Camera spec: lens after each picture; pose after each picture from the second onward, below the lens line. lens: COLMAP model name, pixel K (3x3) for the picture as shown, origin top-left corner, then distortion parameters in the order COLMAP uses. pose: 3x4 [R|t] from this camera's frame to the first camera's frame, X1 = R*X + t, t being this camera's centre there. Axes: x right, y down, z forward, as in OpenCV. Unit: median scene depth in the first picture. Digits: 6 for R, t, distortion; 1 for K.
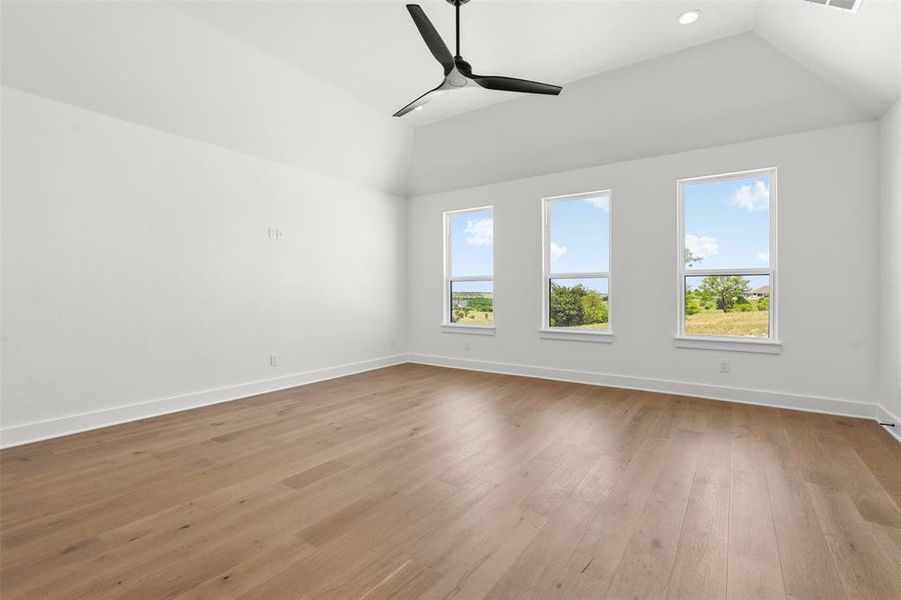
lens RADIAL K [[412.9, 0, 454.6], [0, 412.9, 298.9], [0, 0, 1]] dist [-0.012938, 0.000532]
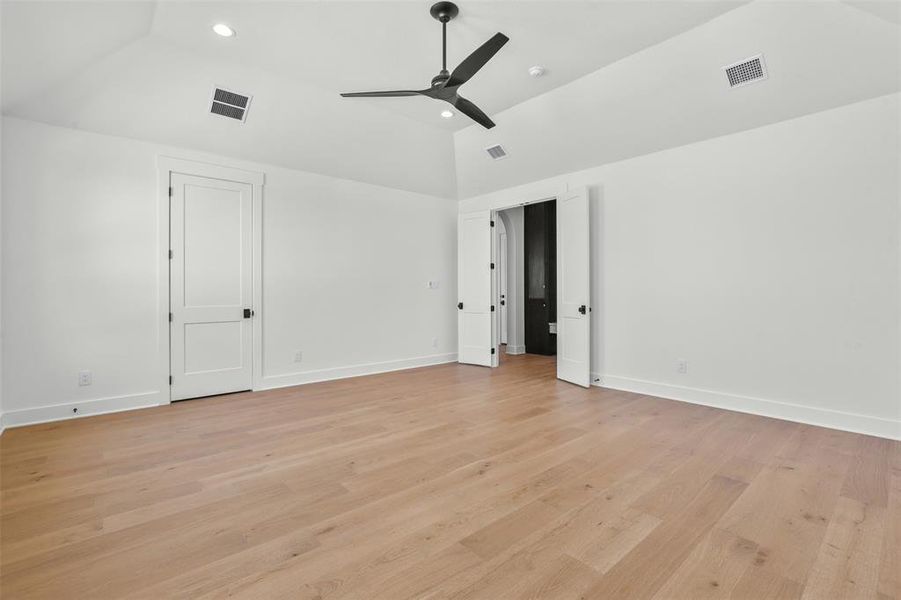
lens RADIAL K [[412.9, 0, 454.6], [0, 412.9, 298.9], [0, 0, 1]] dist [-0.012938, 0.000532]
pose [[-0.970810, -0.001900, 0.239843, -0.245549], [0.006042, 0.999458, 0.032374, -0.030947], [-0.239774, 0.032879, -0.970272, 1.858226]]
